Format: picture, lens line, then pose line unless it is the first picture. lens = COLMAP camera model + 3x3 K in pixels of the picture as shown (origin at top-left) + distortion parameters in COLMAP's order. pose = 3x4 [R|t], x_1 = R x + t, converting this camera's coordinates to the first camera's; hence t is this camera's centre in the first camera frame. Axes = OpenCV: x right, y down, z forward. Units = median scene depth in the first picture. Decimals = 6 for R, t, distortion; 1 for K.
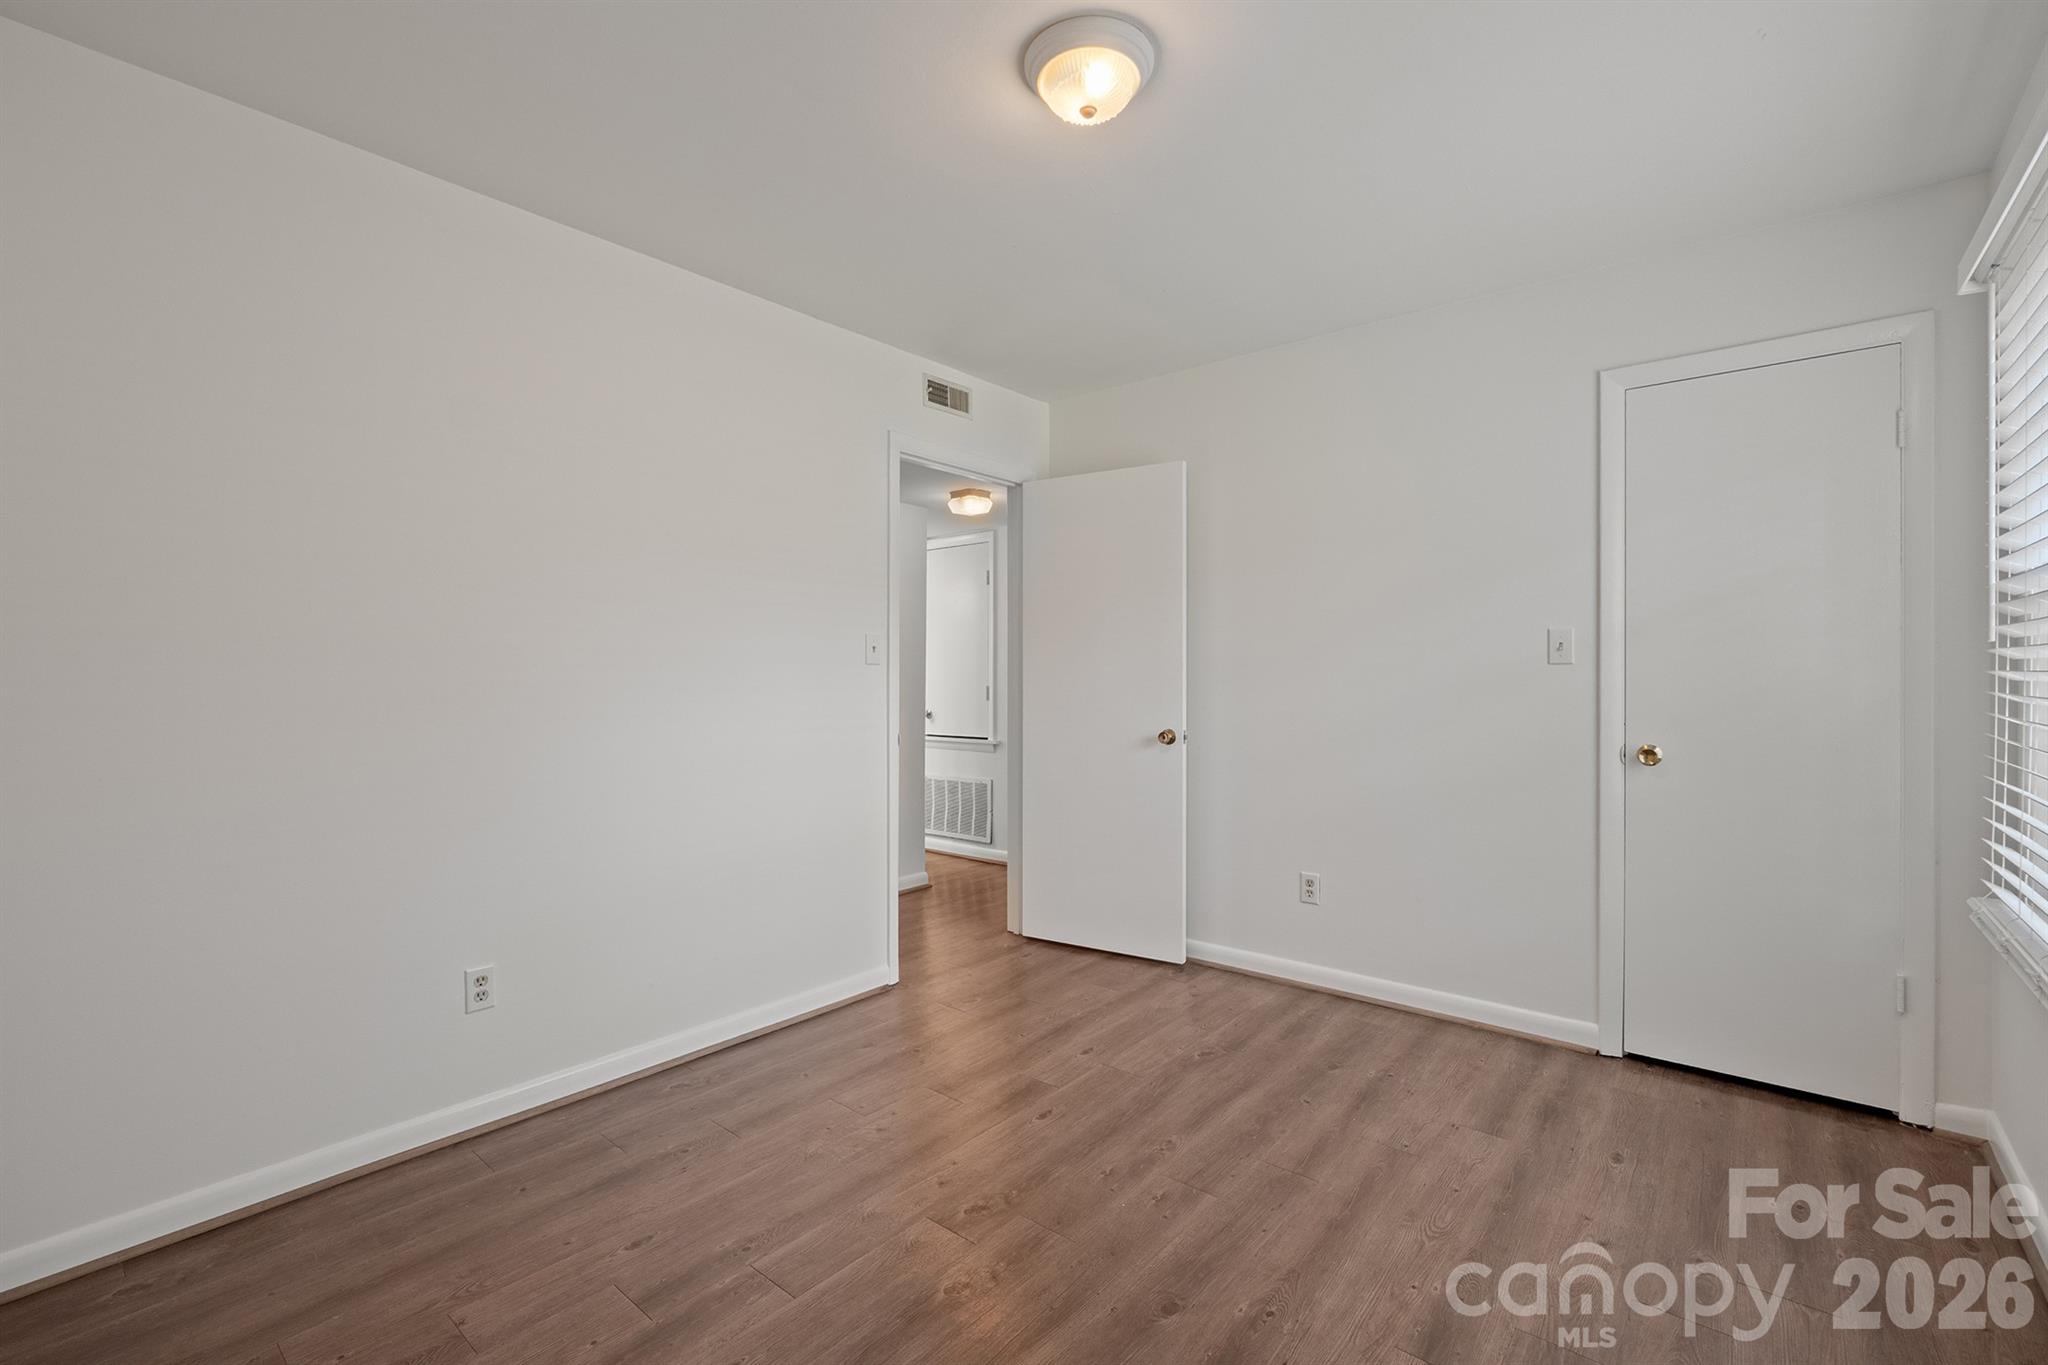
lens RADIAL K [[877.6, 0, 1024.0], [0, 877.6, 682.5], [0, 0, 1]] dist [-0.012719, 0.000091]
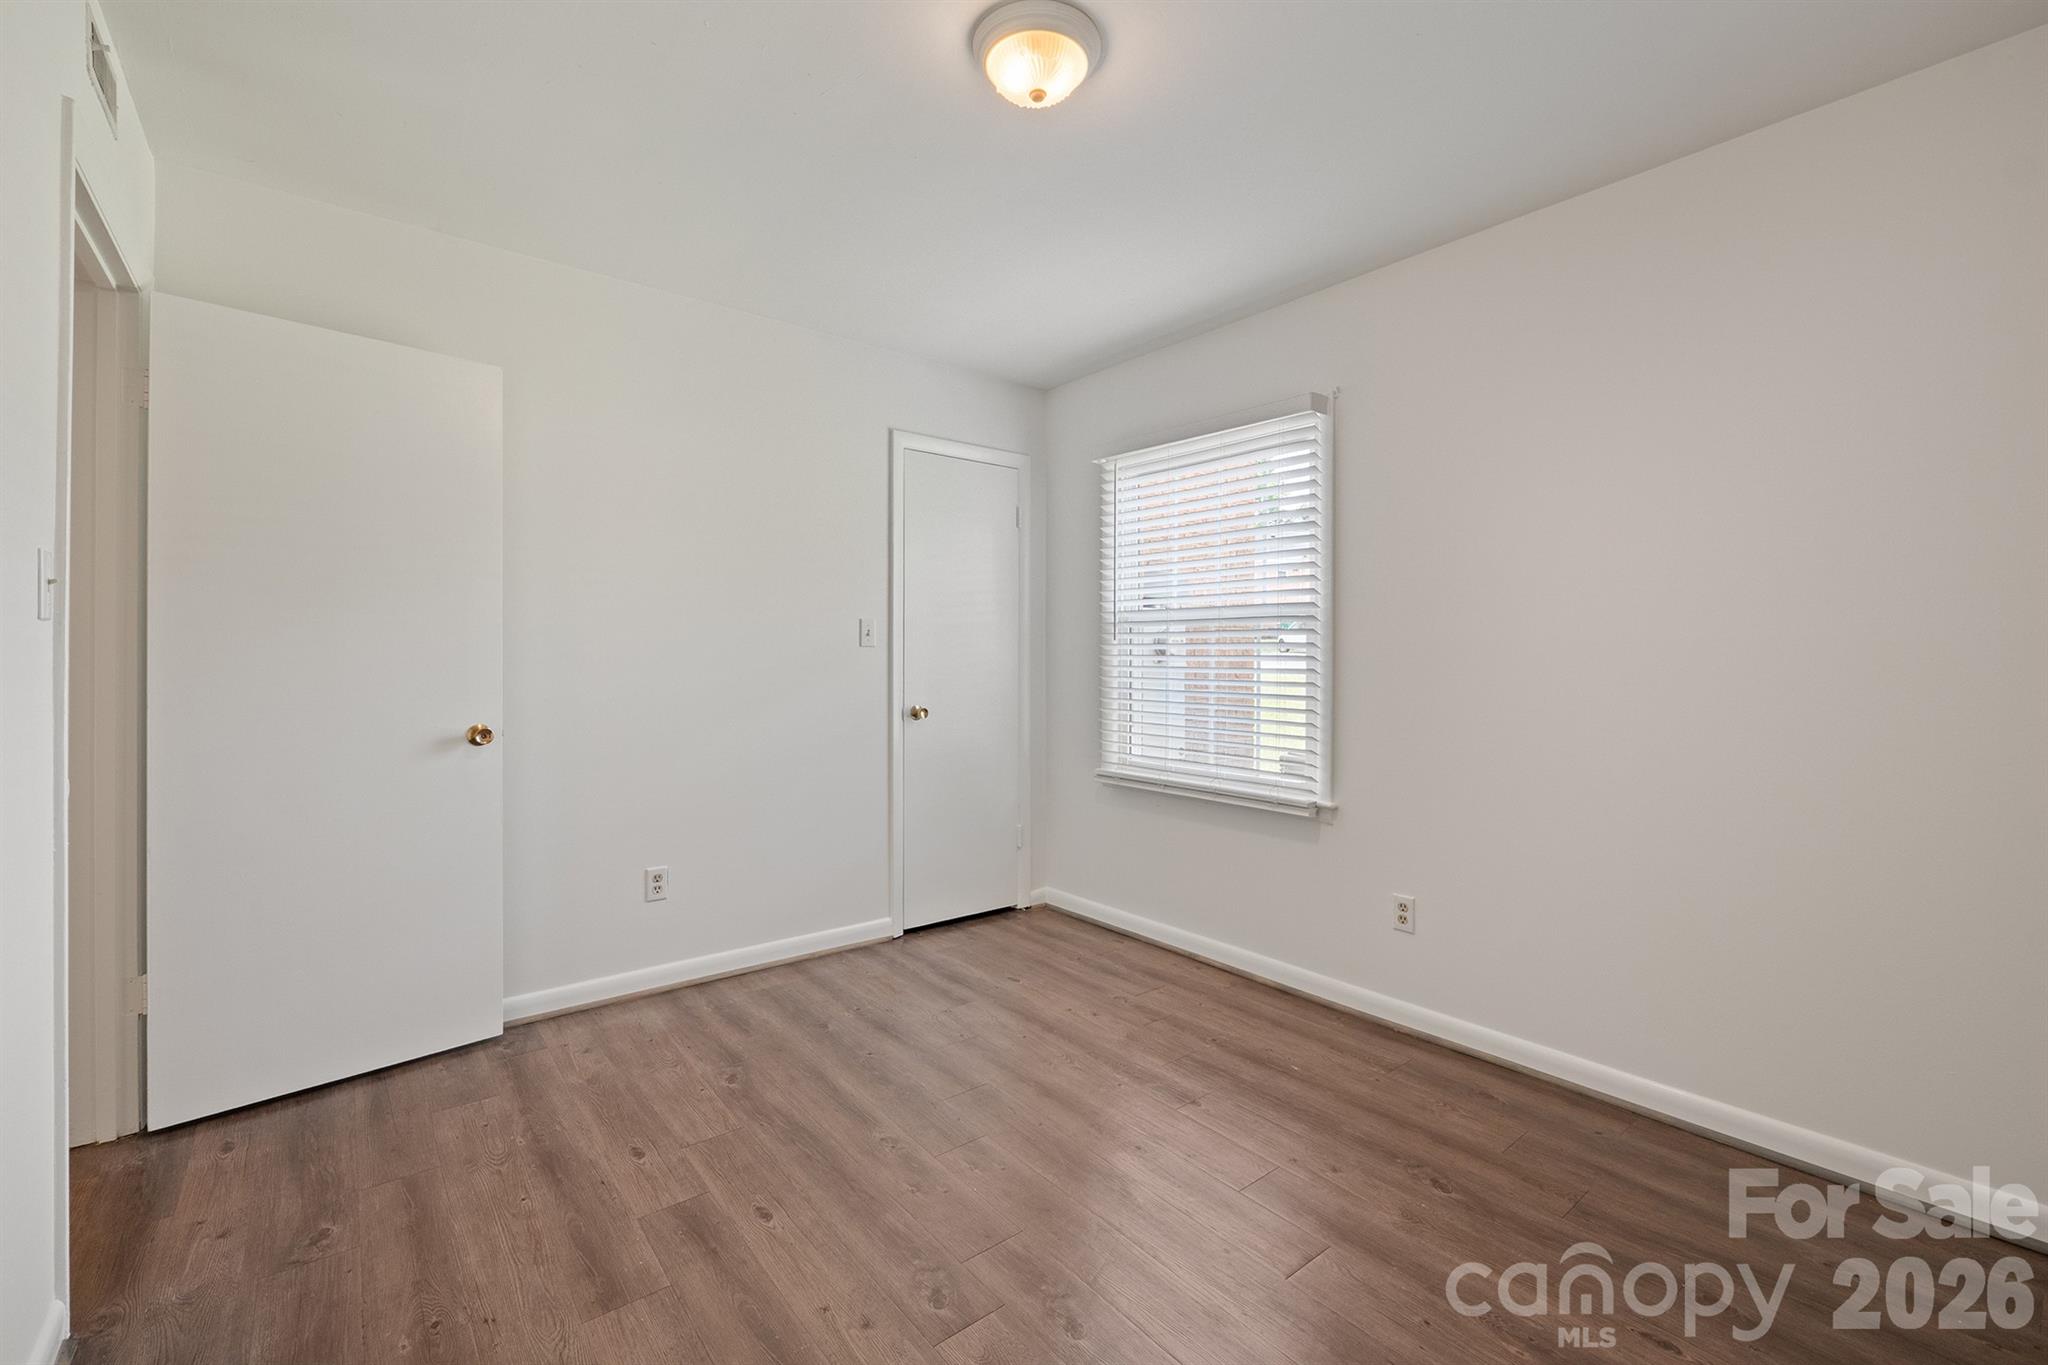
lens RADIAL K [[857.8, 0, 1027.2], [0, 857.8, 665.6], [0, 0, 1]] dist [-0.003075, -0.000291]
pose [[0.188903, -0.003561, 0.981989, -0.603106], [-0.002501, 0.999988, 0.004108, 0.000283], [-0.981993, -0.003232, 0.188892, 0.553823]]
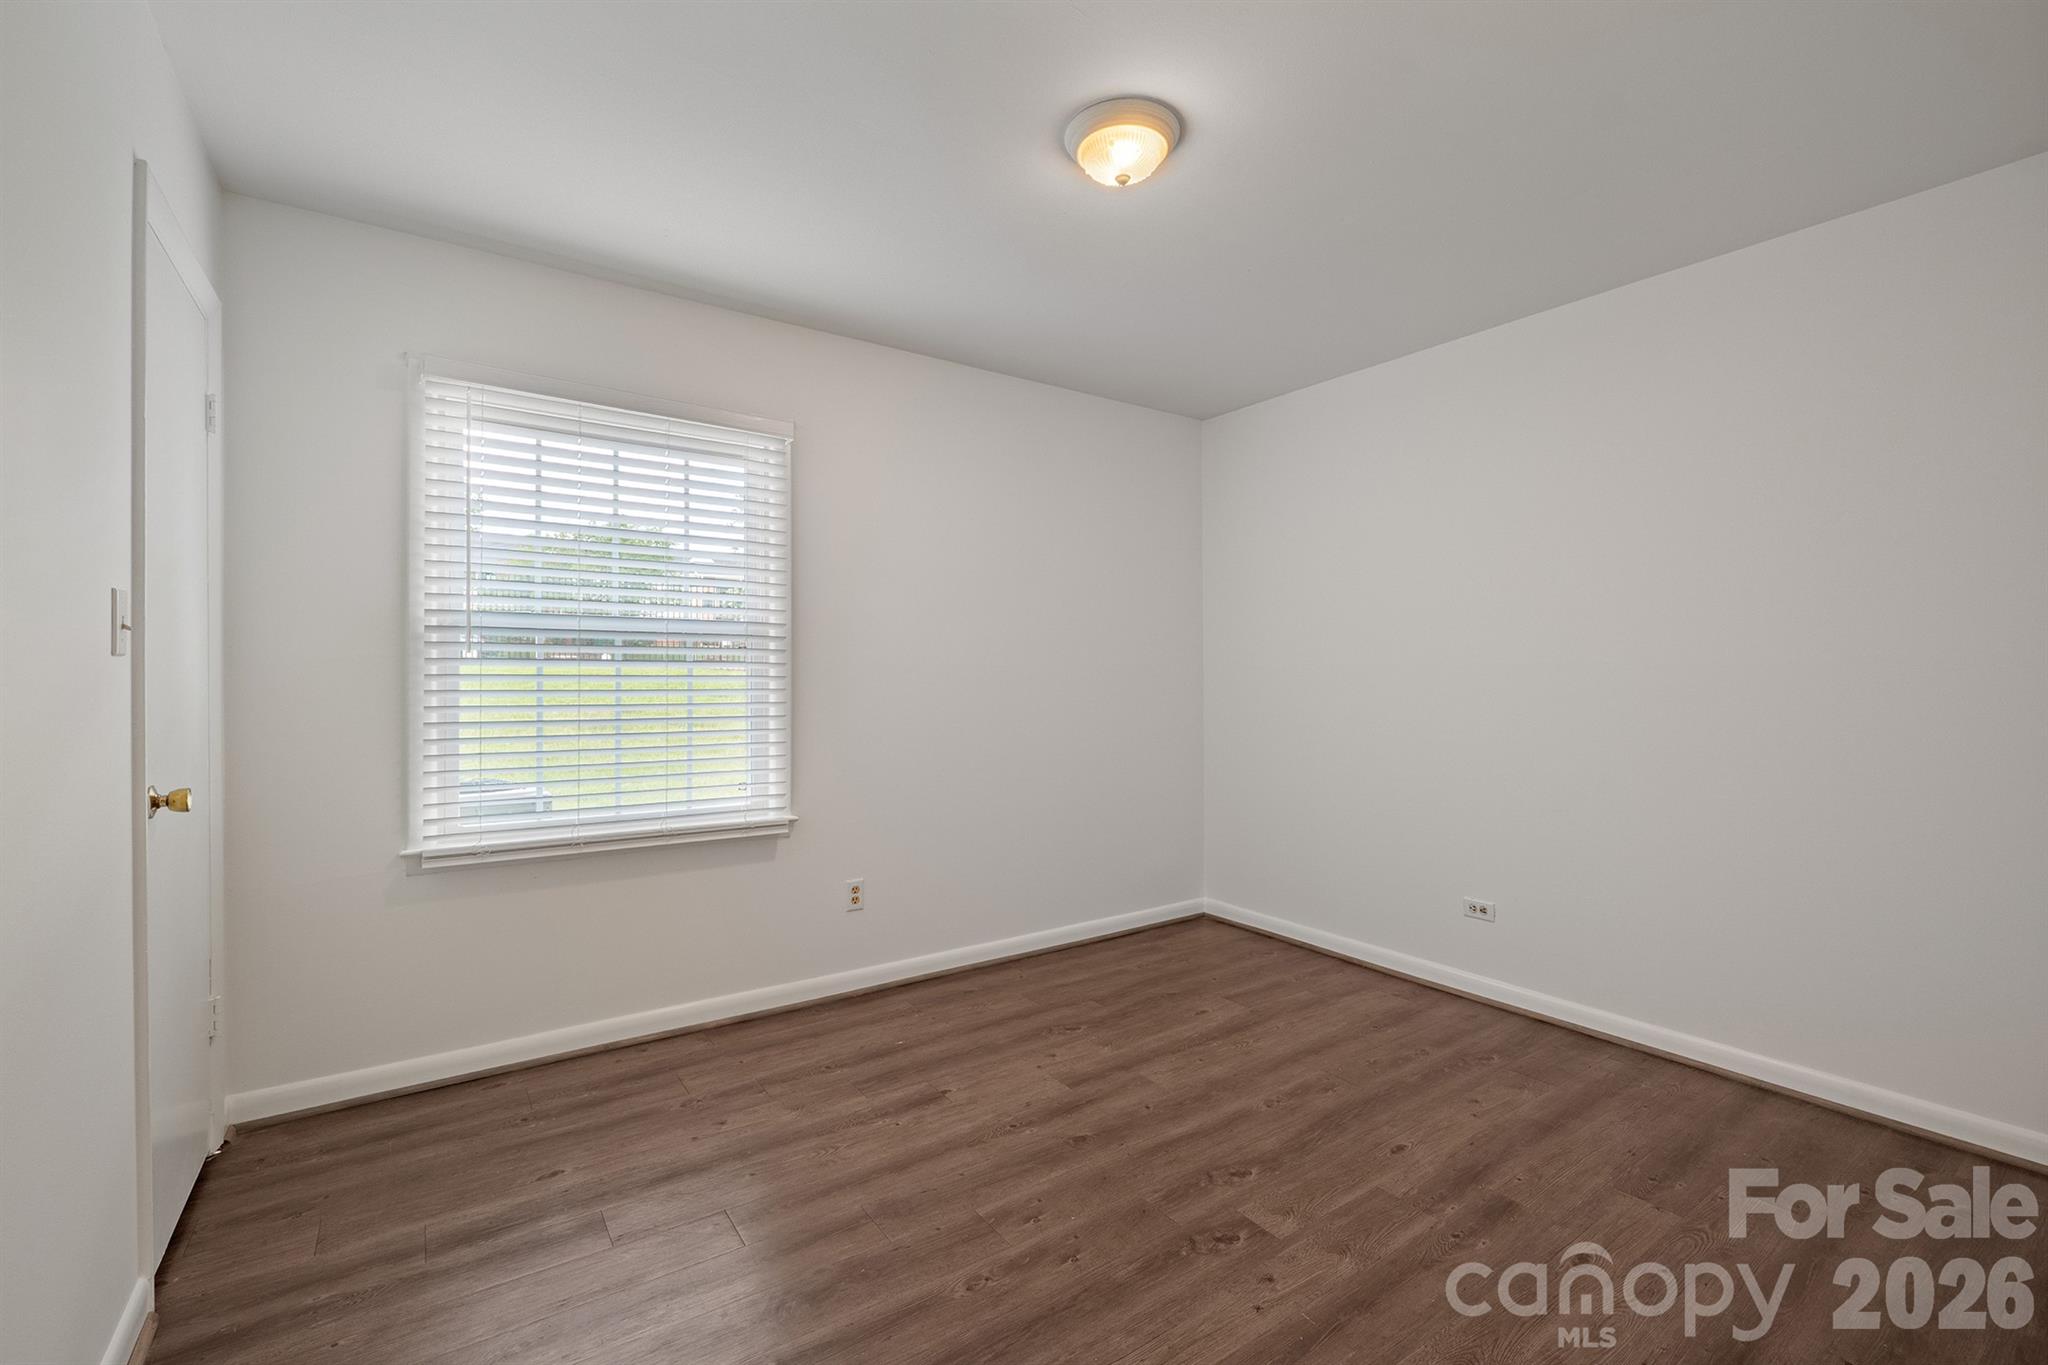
lens RADIAL K [[874.7, 0, 1024.0], [0, 874.7, 682.5], [0, 0, 1]] dist [-0.003455, -0.000299]
pose [[-0.965504, 0.001635, 0.260384, -0.064995], [0.003315, 0.999976, 0.006012, -0.005913], [-0.260368, 0.006667, -0.965487, 1.425844]]
